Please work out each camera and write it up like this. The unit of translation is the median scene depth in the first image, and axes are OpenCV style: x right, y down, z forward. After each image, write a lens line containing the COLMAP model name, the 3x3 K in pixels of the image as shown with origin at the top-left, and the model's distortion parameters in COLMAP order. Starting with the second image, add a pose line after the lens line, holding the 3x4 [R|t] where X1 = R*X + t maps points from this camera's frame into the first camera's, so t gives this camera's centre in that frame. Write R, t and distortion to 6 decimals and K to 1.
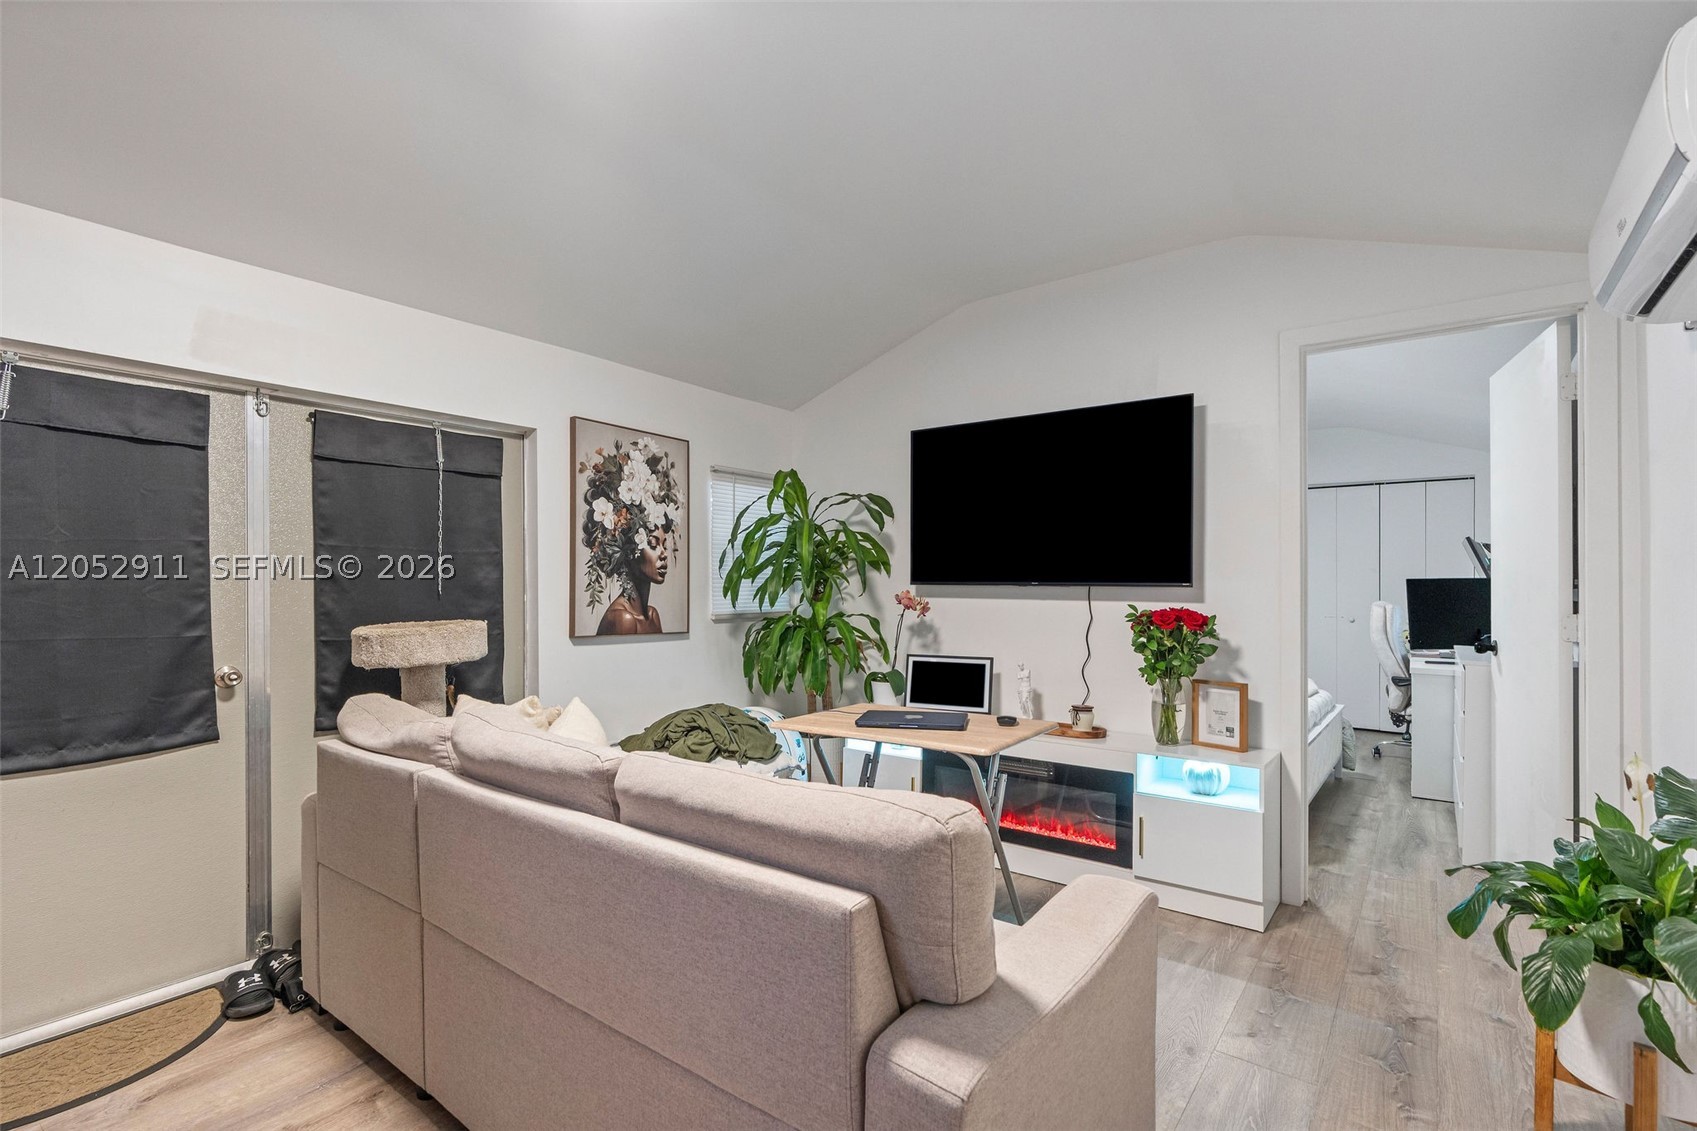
lens RADIAL K [[785.6, 0, 854.6], [0, 785.6, 575.9], [0, 0, 1]] dist [-0.011834, 0.000715]
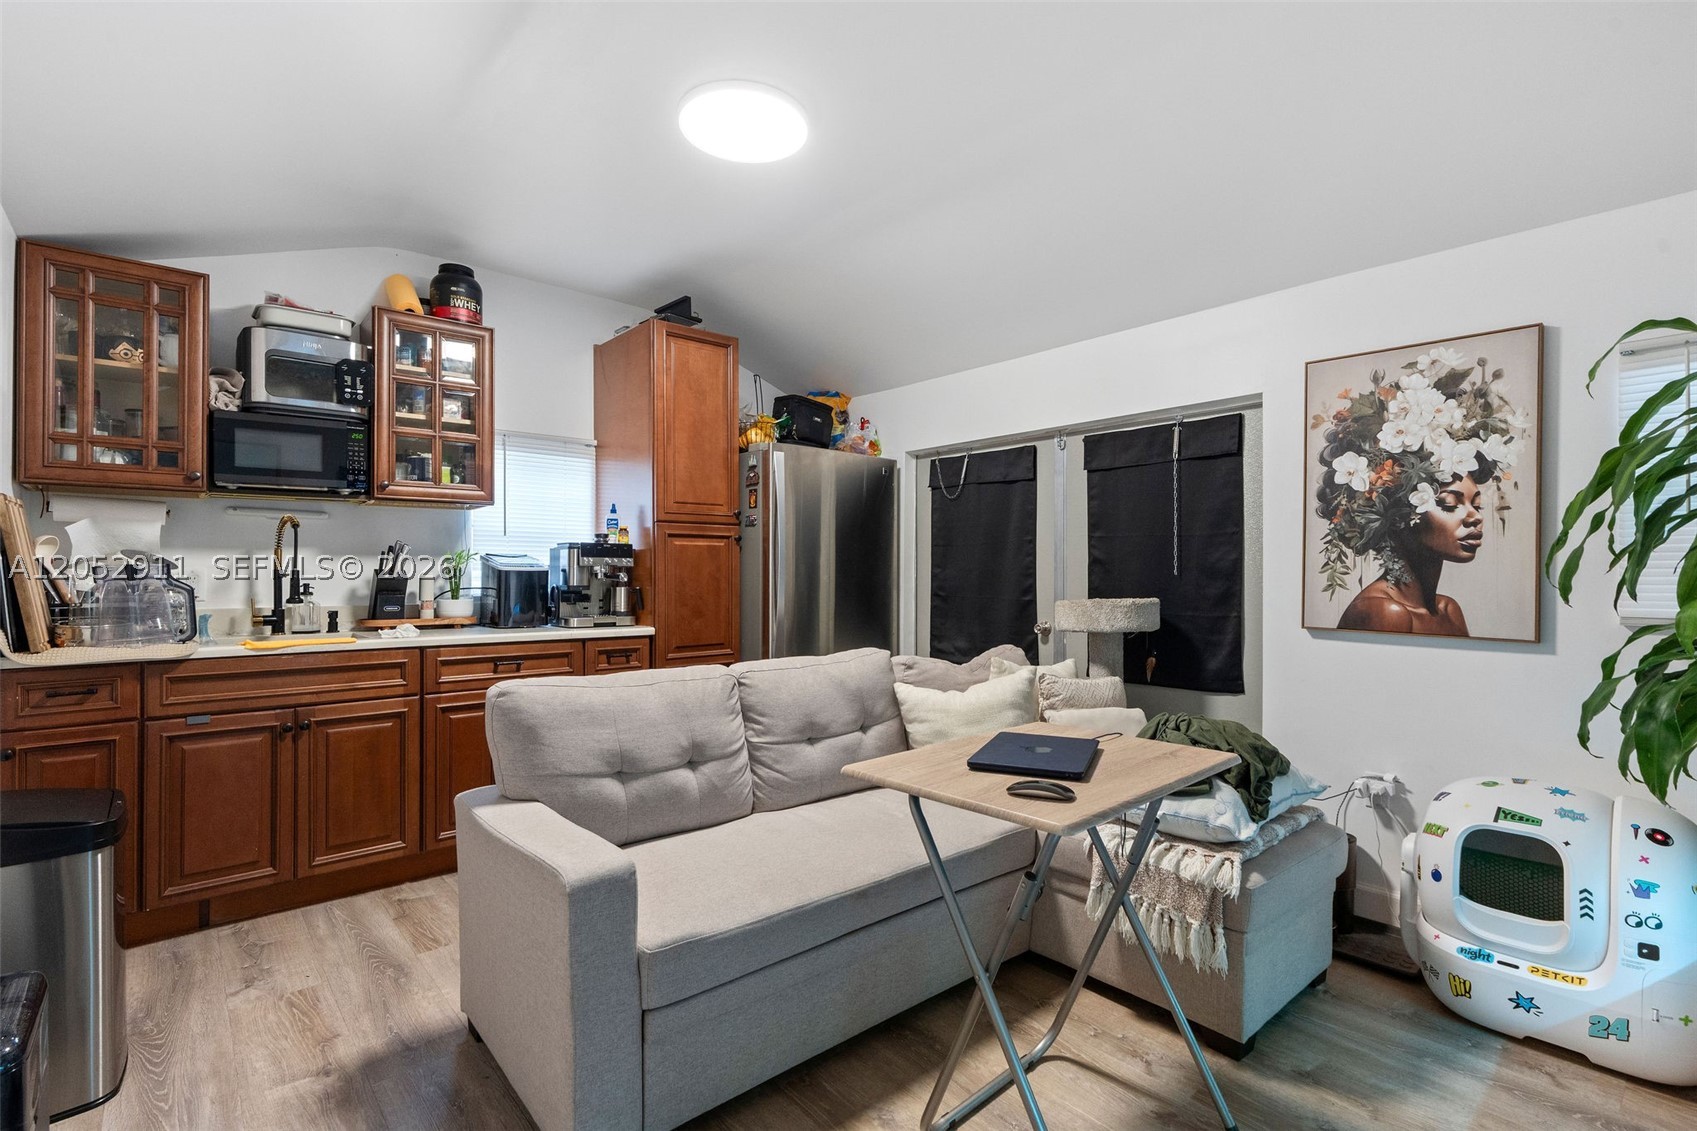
lens RADIAL K [[785.6, 0, 855.9], [0, 785.6, 571.9], [0, 0, 1]] dist [-0.011834, 0.000715]
pose [[-0.213447, -0.005460, -0.976939, 0.523760], [0.007366, 0.999947, -0.007198, 0.020017], [0.976927, -0.008732, -0.213396, 0.667758]]
